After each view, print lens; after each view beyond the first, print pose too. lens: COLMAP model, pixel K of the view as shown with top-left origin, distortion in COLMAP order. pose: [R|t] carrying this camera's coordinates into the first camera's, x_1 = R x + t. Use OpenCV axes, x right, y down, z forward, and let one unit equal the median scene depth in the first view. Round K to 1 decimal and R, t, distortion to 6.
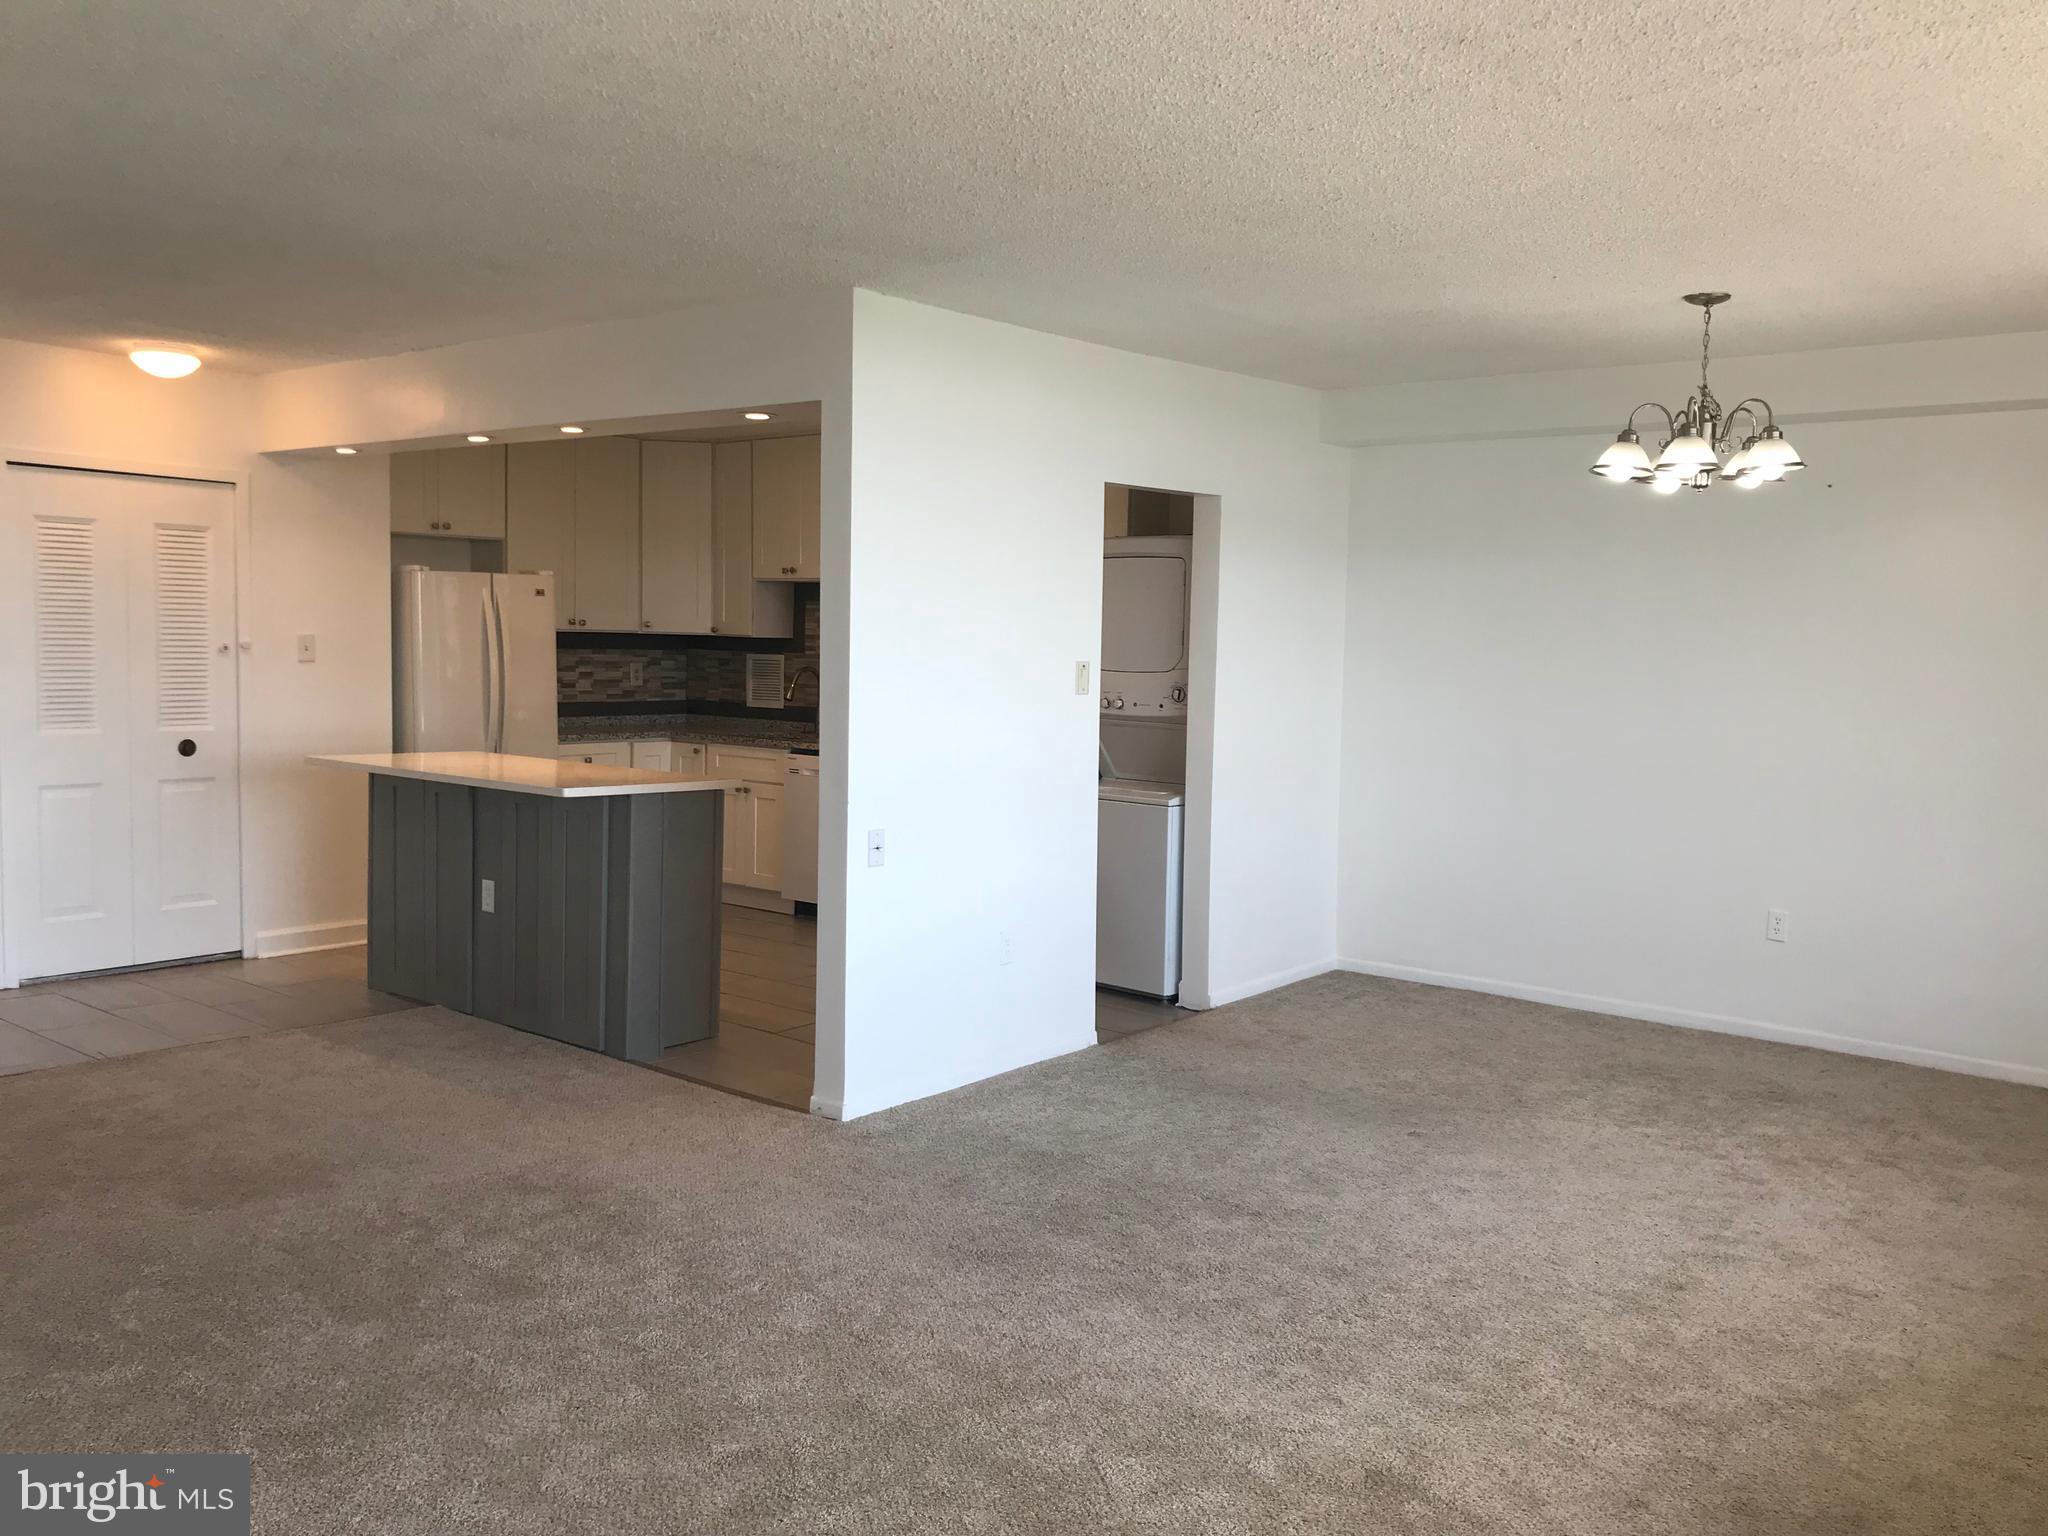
lens RADIAL K [[1667.1, 0, 1020.1], [0, 1667.1, 776.0], [0, 0, 1]] dist [0.025970, -0.000443]
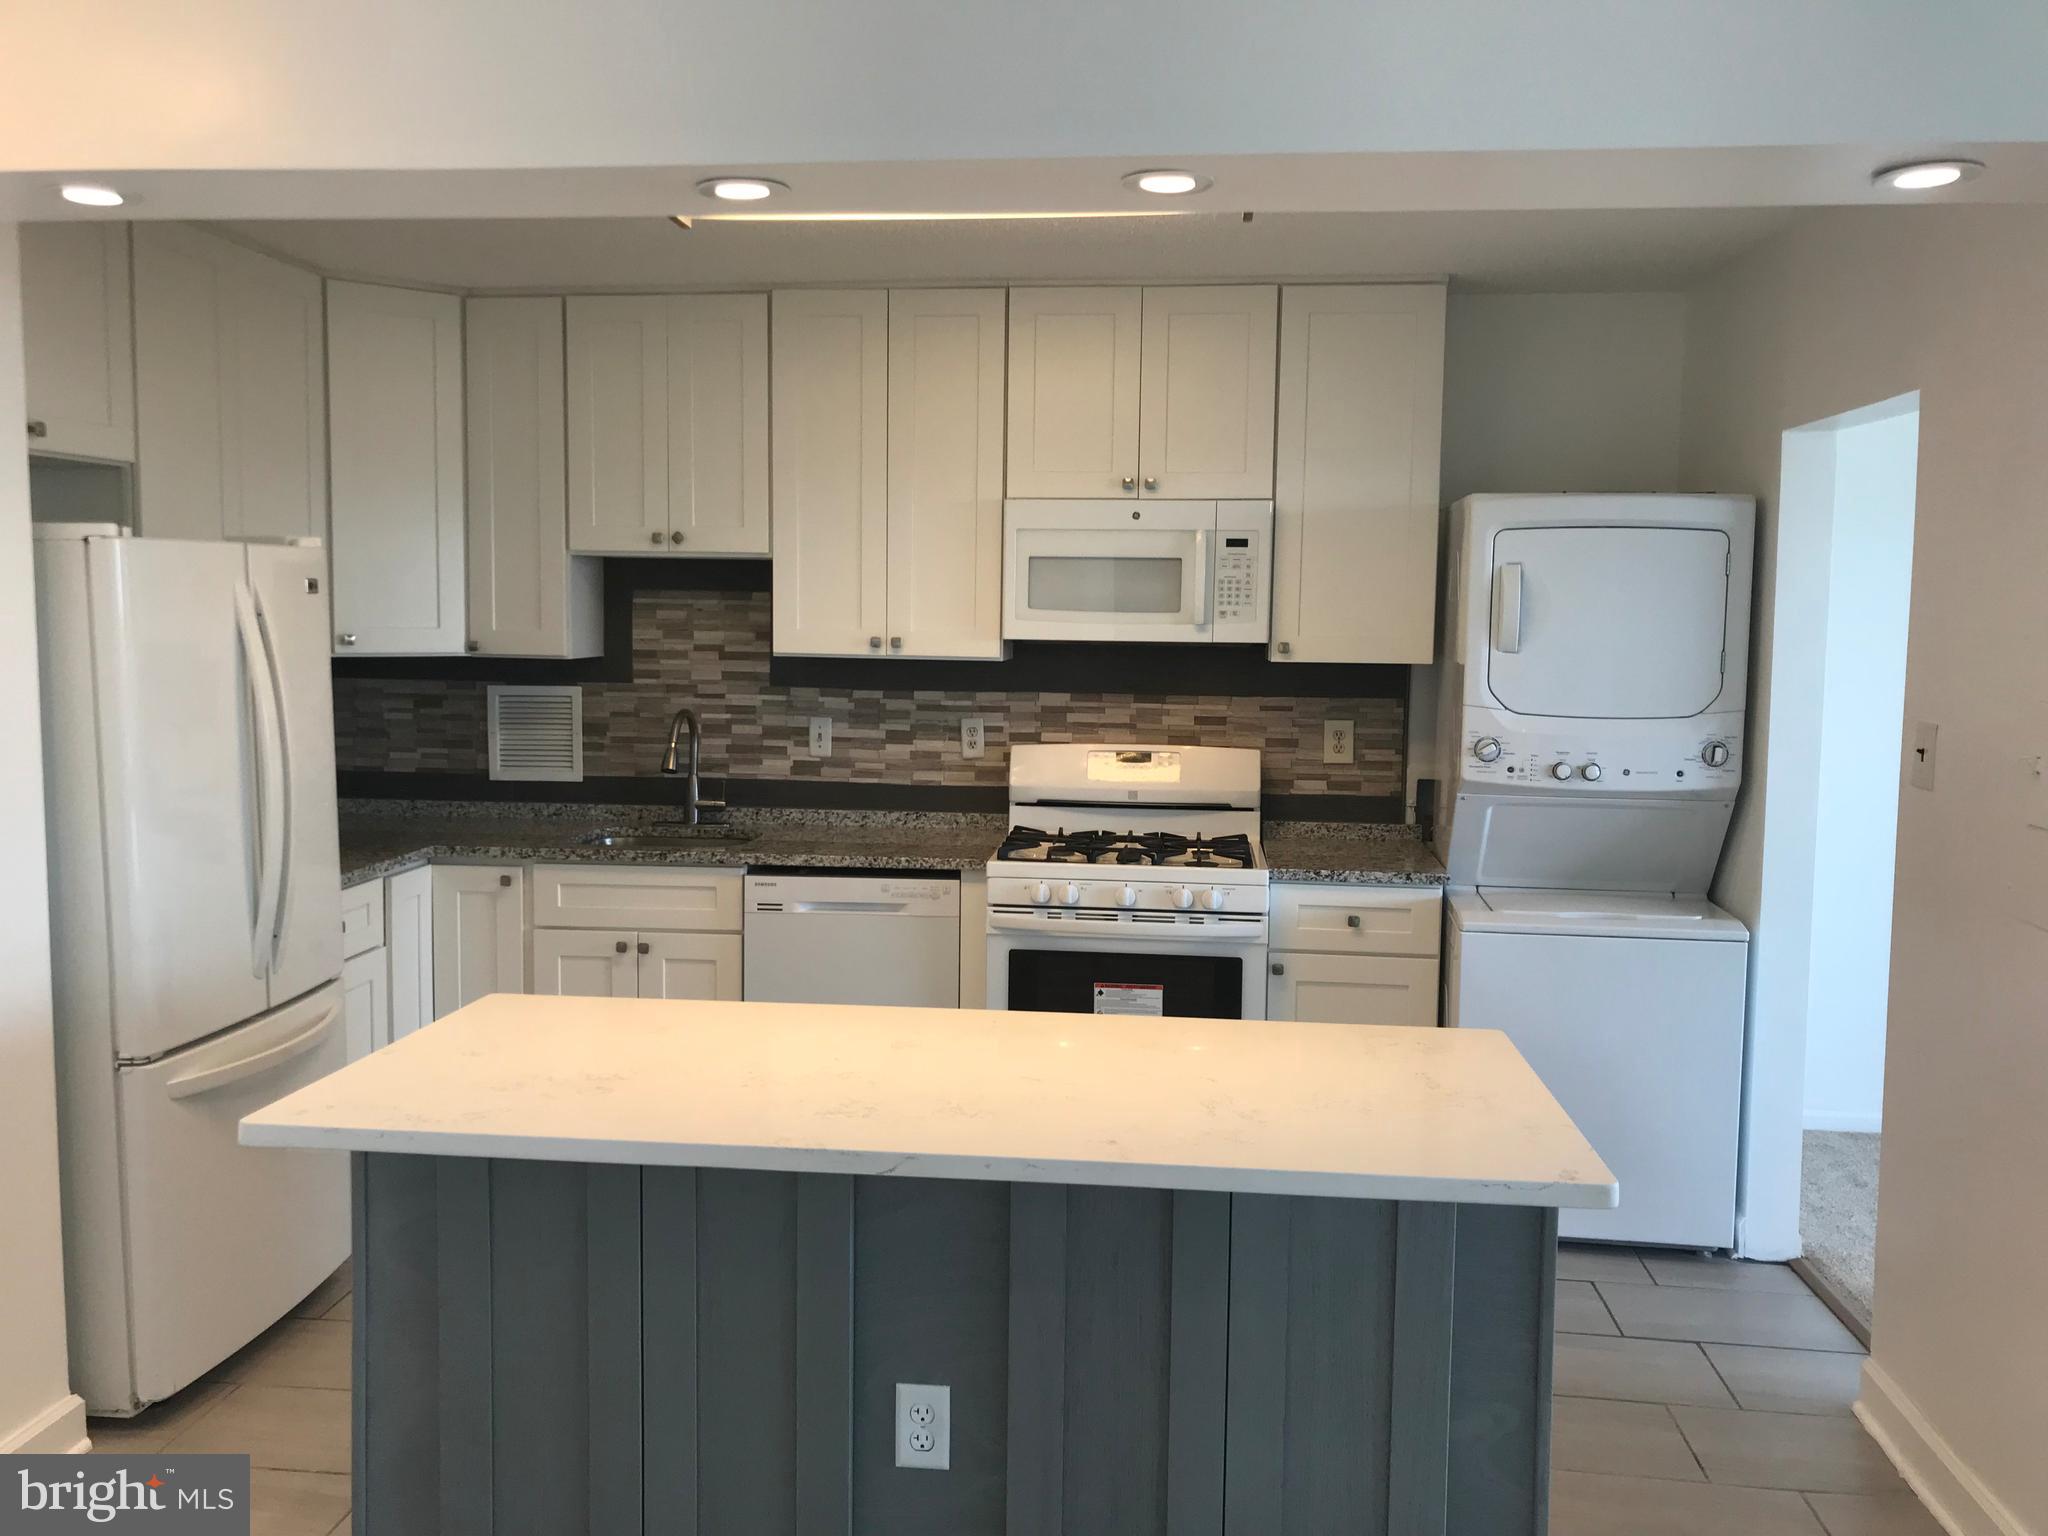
lens RADIAL K [[1661.0, 0, 1024.0], [0, 1661.0, 768.0], [0, 0, 1]] dist [0.140650, -0.401311]
pose [[0.836525, -0.065270, 0.544027, -0.480689], [0.054377, 0.997867, 0.036107, -0.084812], [-0.545223, -0.000622, 0.838291, 0.656147]]
